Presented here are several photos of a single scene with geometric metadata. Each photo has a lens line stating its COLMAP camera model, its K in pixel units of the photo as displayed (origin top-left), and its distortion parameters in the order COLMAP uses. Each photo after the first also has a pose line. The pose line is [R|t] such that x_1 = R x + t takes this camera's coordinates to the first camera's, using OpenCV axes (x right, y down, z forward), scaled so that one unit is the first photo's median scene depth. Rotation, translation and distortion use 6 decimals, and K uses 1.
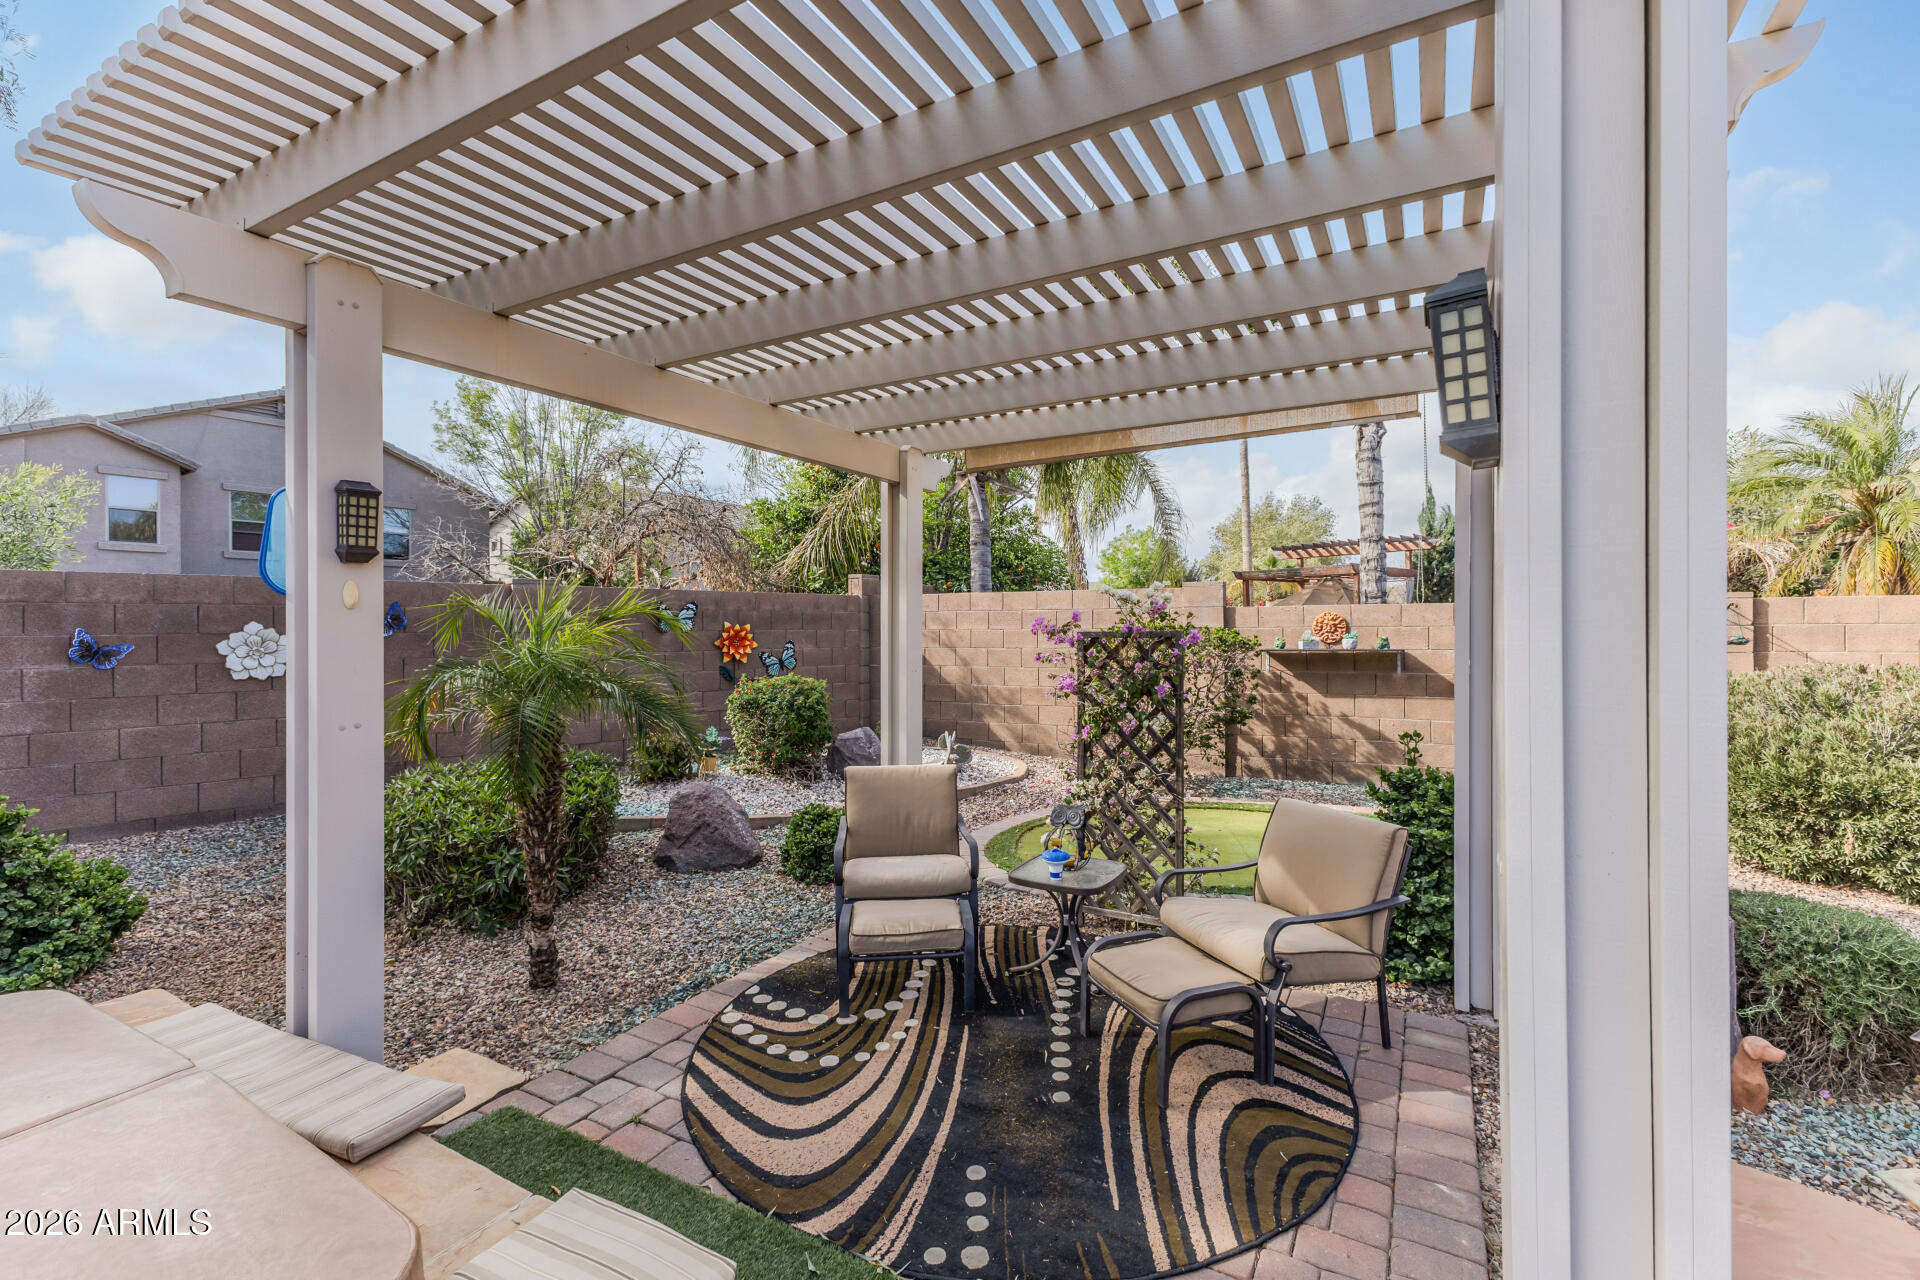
lens RADIAL K [[837.1, 0, 960.1], [0, 837.1, 623.3], [0, 0, 1]] dist [0.004919, -0.000098]
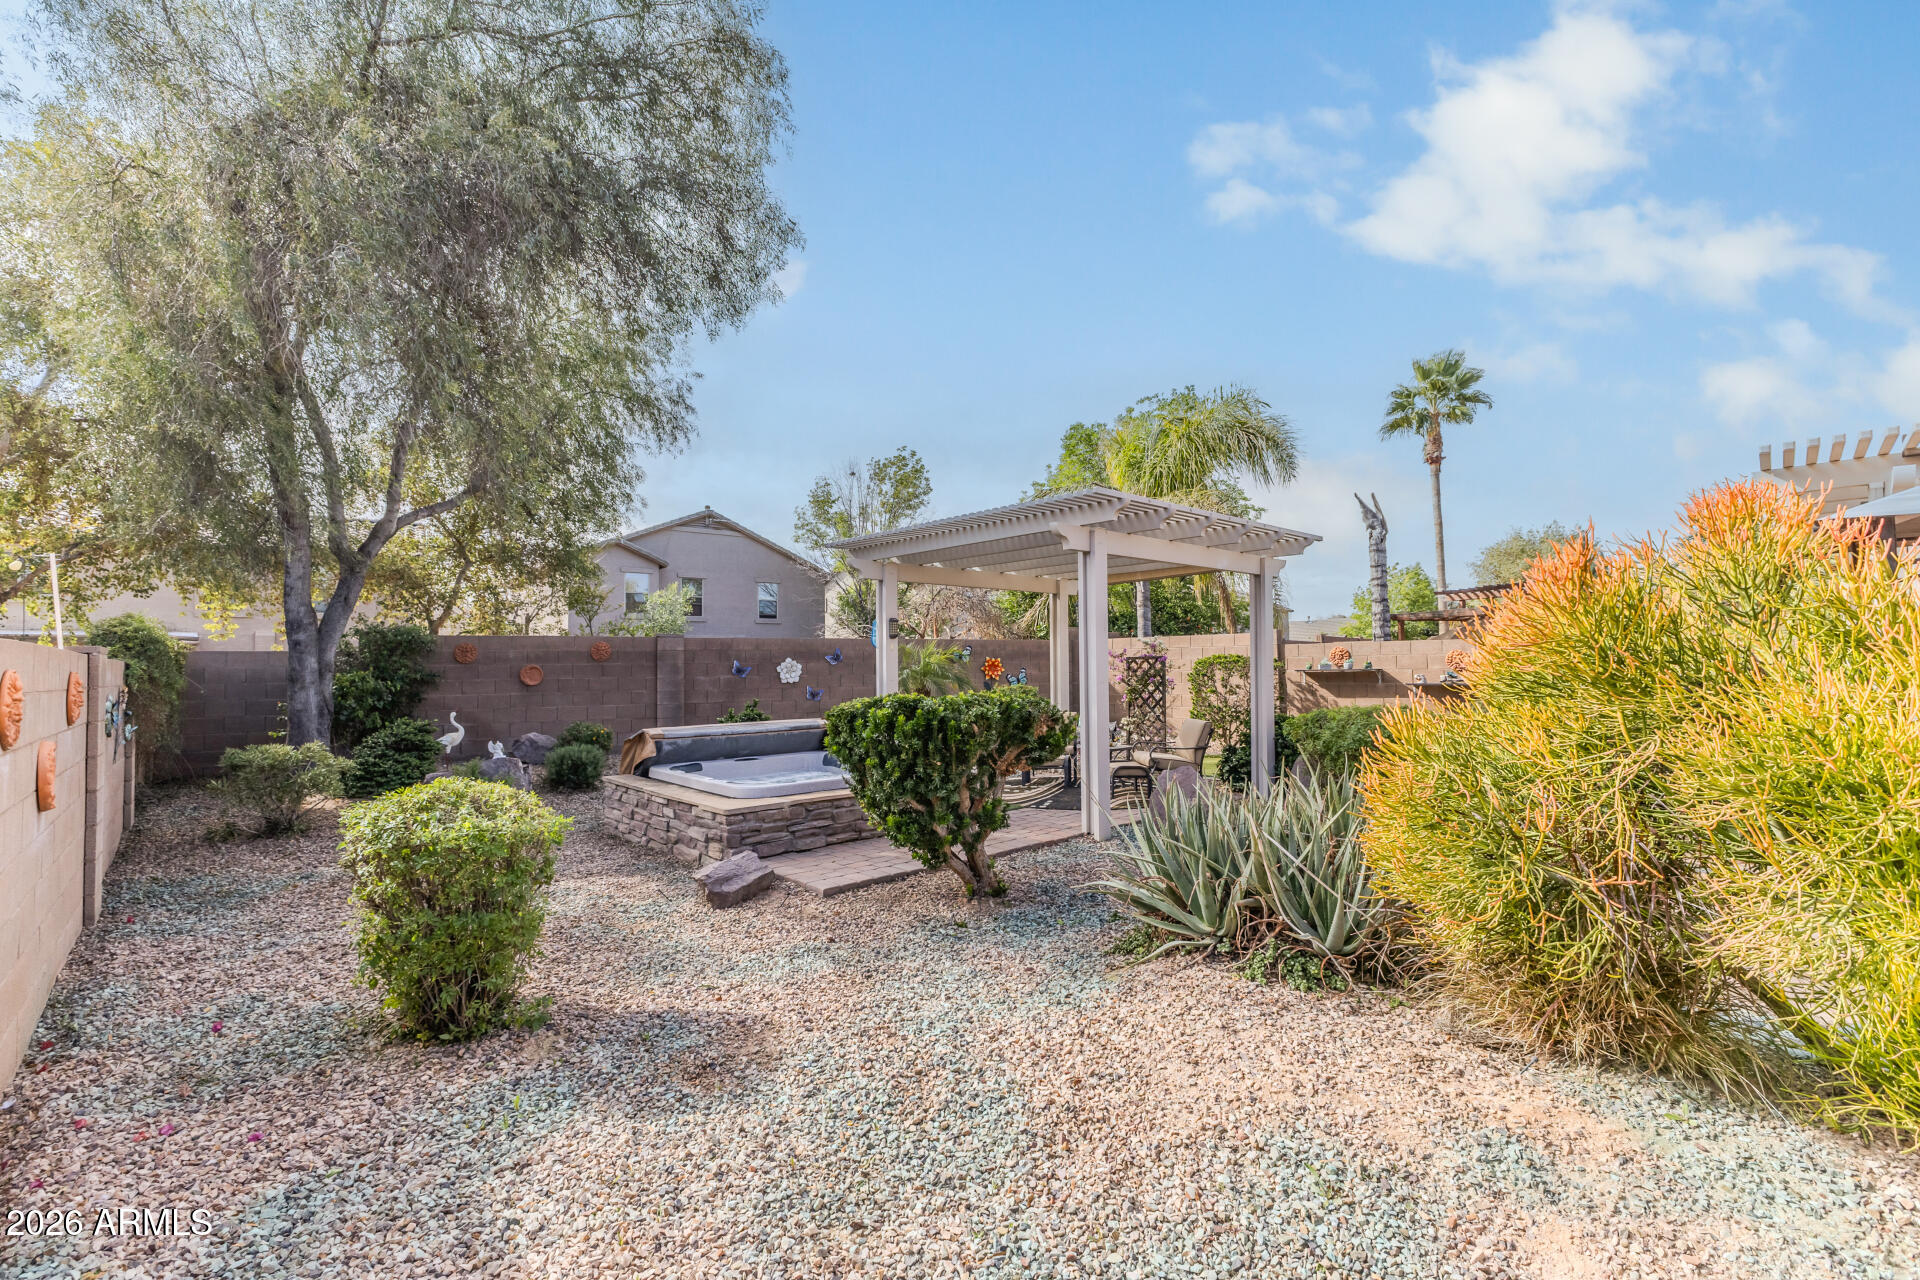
lens RADIAL K [[837.1, 0, 960.1], [0, 837.1, 623.3], [0, 0, 1]] dist [0.004919, -0.000098]
pose [[0.951691, -0.022956, -0.306199, 0.307250], [0.008484, 0.998787, -0.048510, 0.018982], [0.306941, 0.043569, 0.950731, -1.033593]]
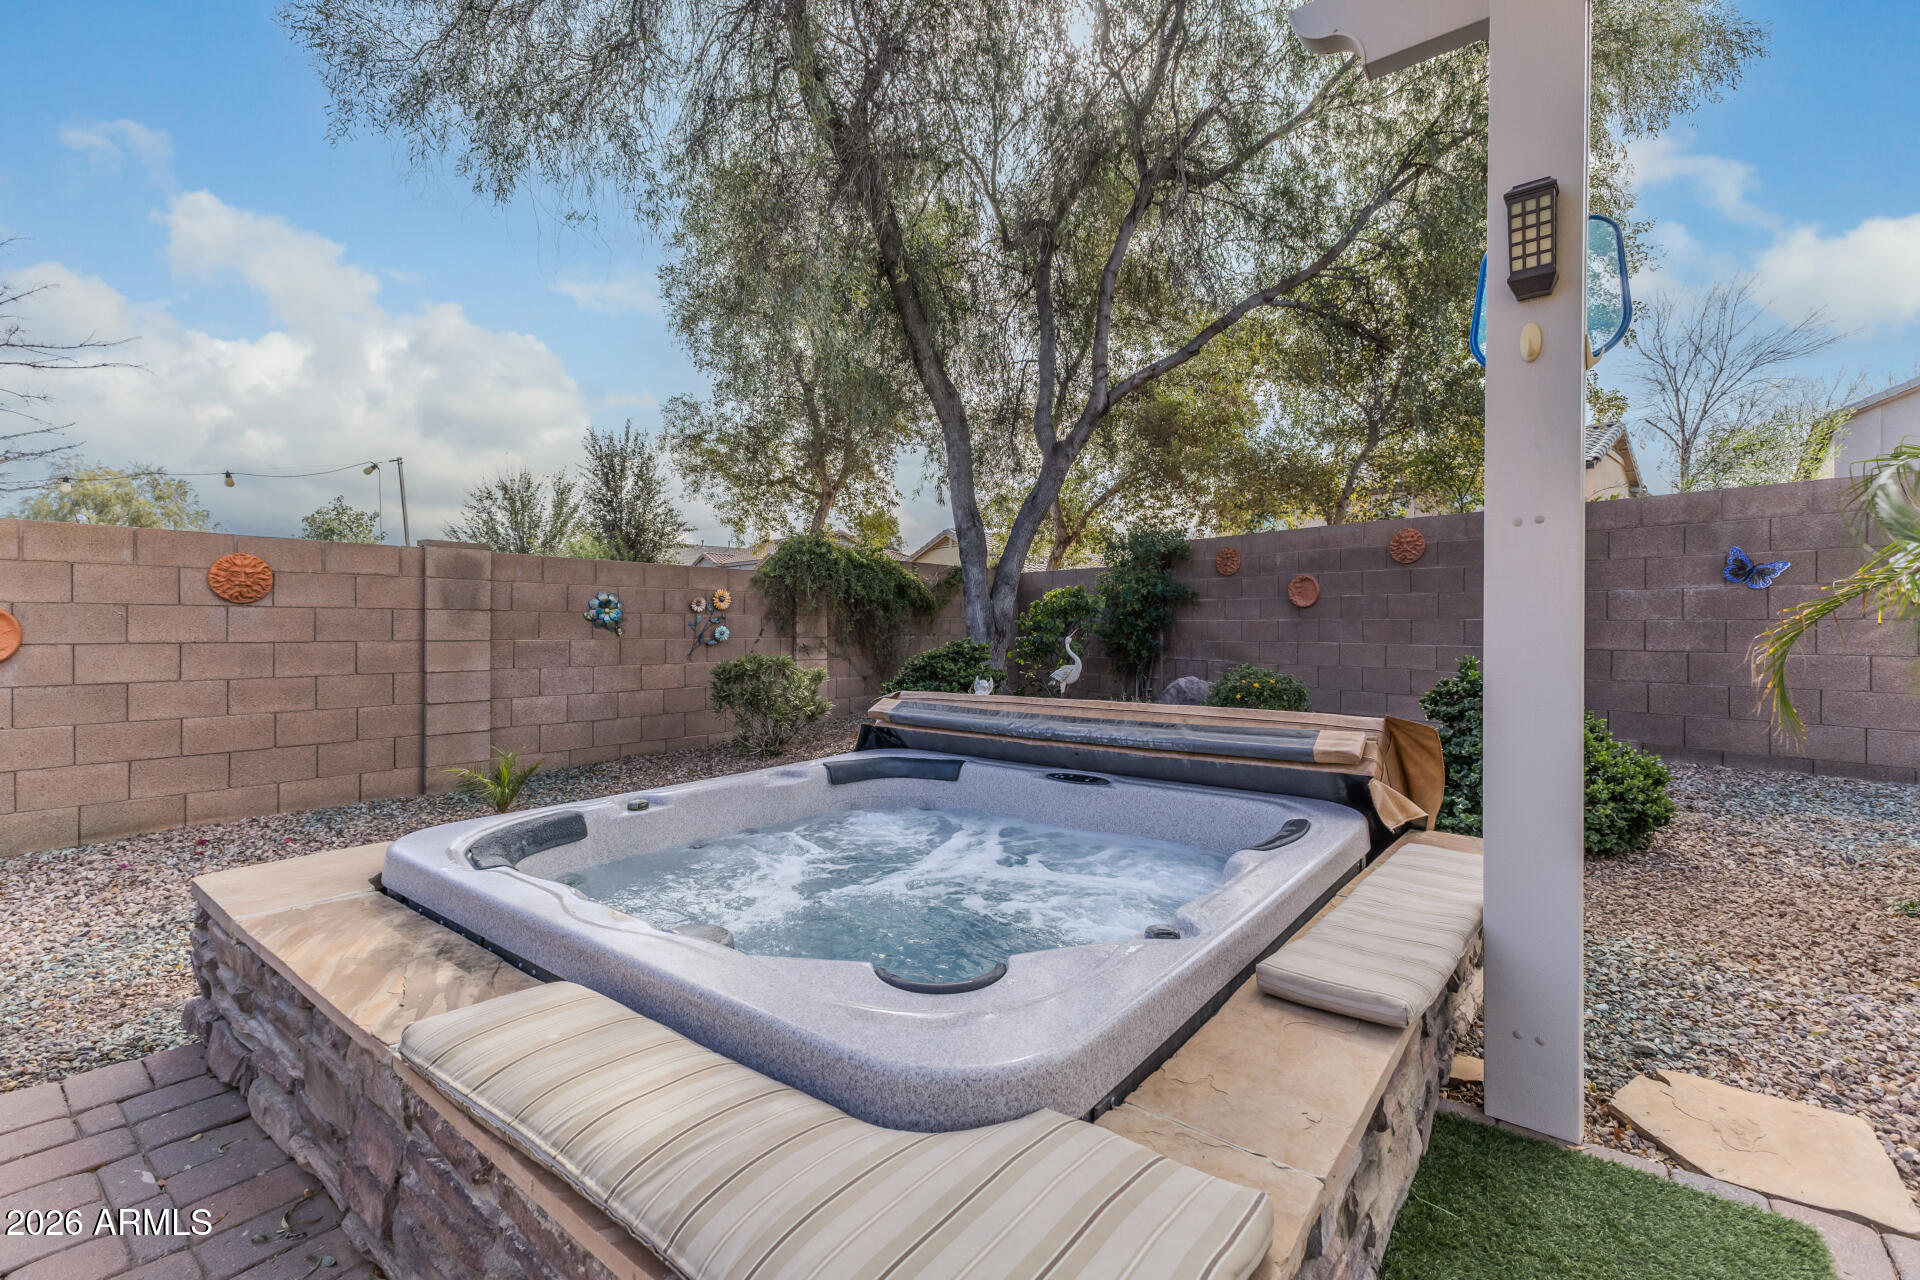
lens RADIAL K [[837.1, 0, 960.1], [0, 837.1, 623.3], [0, 0, 1]] dist [0.004919, -0.000098]
pose [[-0.137291, 0.004240, -0.990522, 0.026245], [0.001227, 0.999991, 0.004111, 0.081280], [0.990530, -0.000651, -0.137295, 0.232004]]
